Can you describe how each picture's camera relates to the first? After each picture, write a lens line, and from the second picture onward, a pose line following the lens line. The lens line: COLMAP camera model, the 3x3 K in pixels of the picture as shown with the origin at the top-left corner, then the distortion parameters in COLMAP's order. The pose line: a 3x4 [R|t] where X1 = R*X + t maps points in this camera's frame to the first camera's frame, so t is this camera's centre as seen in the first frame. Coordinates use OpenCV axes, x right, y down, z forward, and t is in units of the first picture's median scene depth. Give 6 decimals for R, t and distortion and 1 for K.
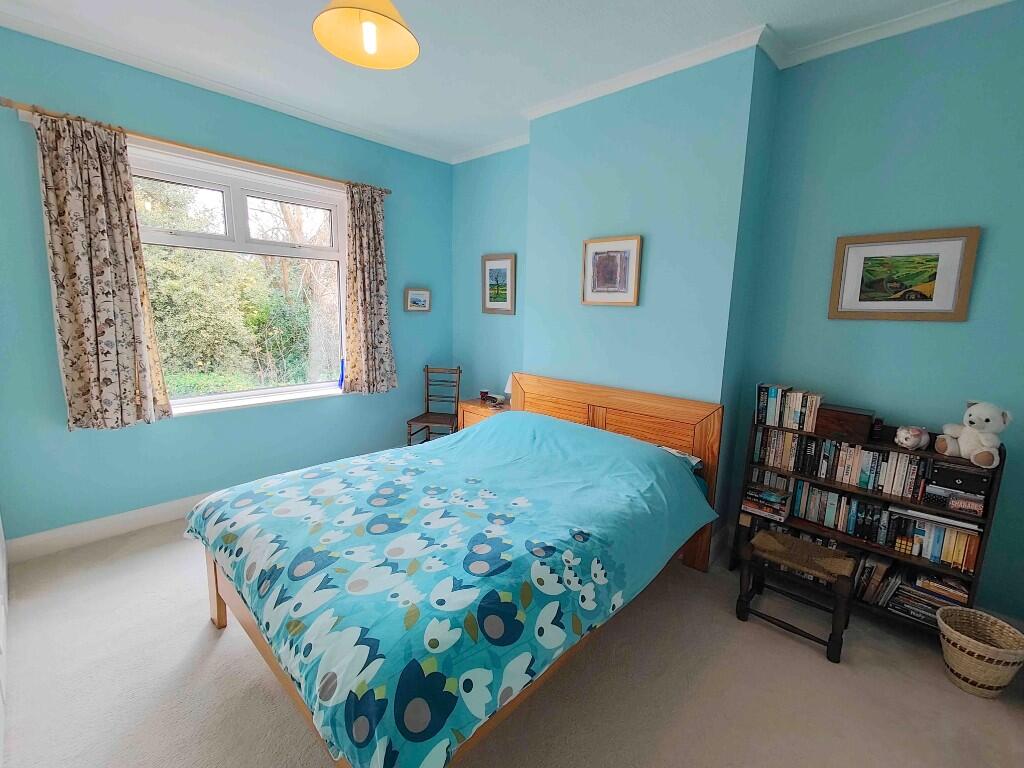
lens RADIAL K [[450.6, 0, 511.6], [0, 450.6, 383.2], [0, 0, 1]] dist [0.007814, 0.000299]
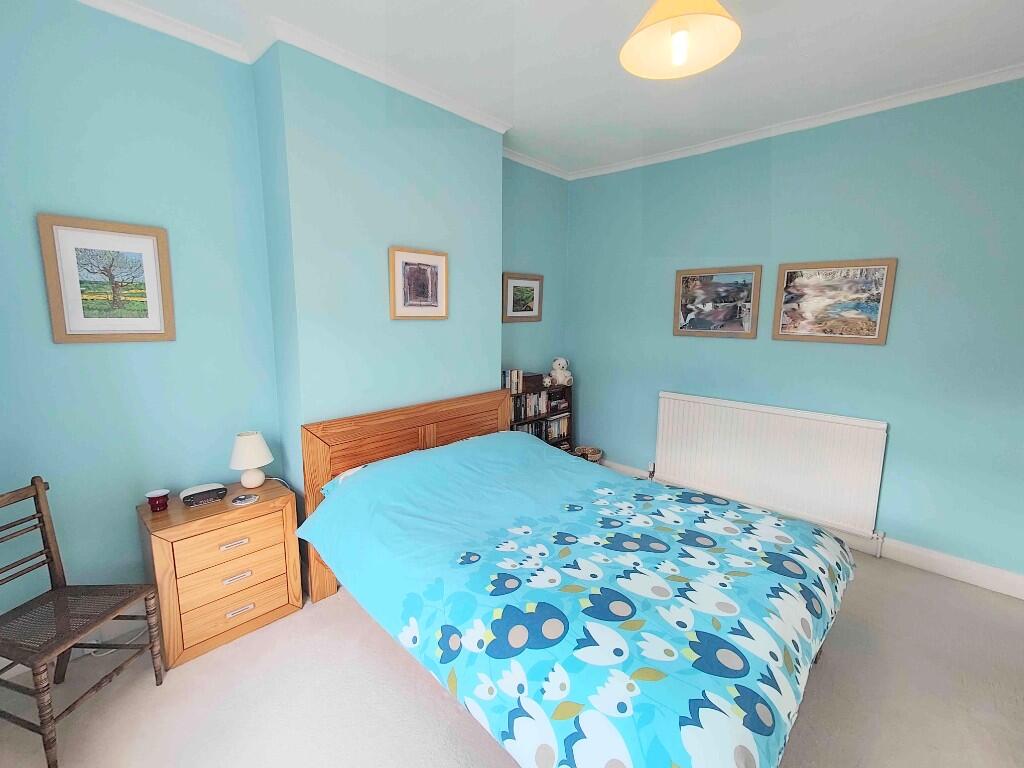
lens RADIAL K [[450.6, 0, 512.0], [0, 450.6, 381.4], [0, 0, 1]] dist [0.007814, 0.000299]
pose [[-0.000116, -0.183619, 0.982998, -1.016042], [0.160379, 0.970270, 0.181260, -0.253077], [-0.987056, 0.157673, 0.029336, 1.077176]]
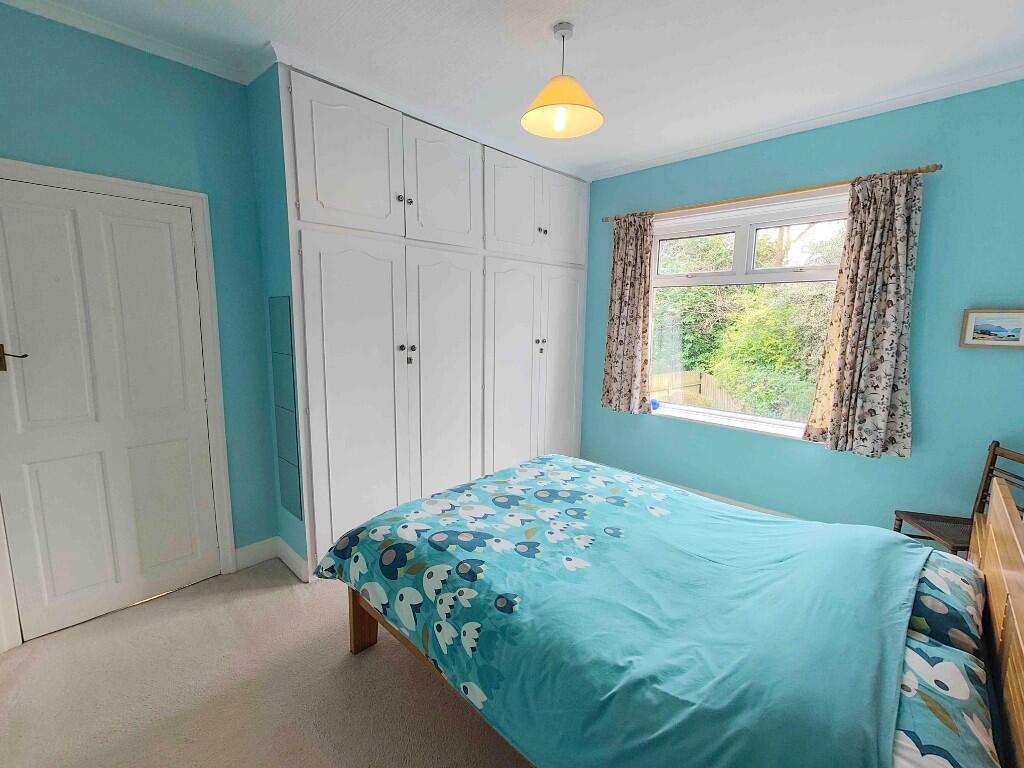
lens RADIAL K [[450.6, 0, 507.6], [0, 450.6, 382.9], [0, 0, 1]] dist [0.007814, 0.000299]
pose [[-0.017398, 0.123110, -0.992241, 0.767322], [-0.183031, 0.975229, 0.124208, -0.140469], [0.982953, 0.183772, 0.005566, 0.748660]]
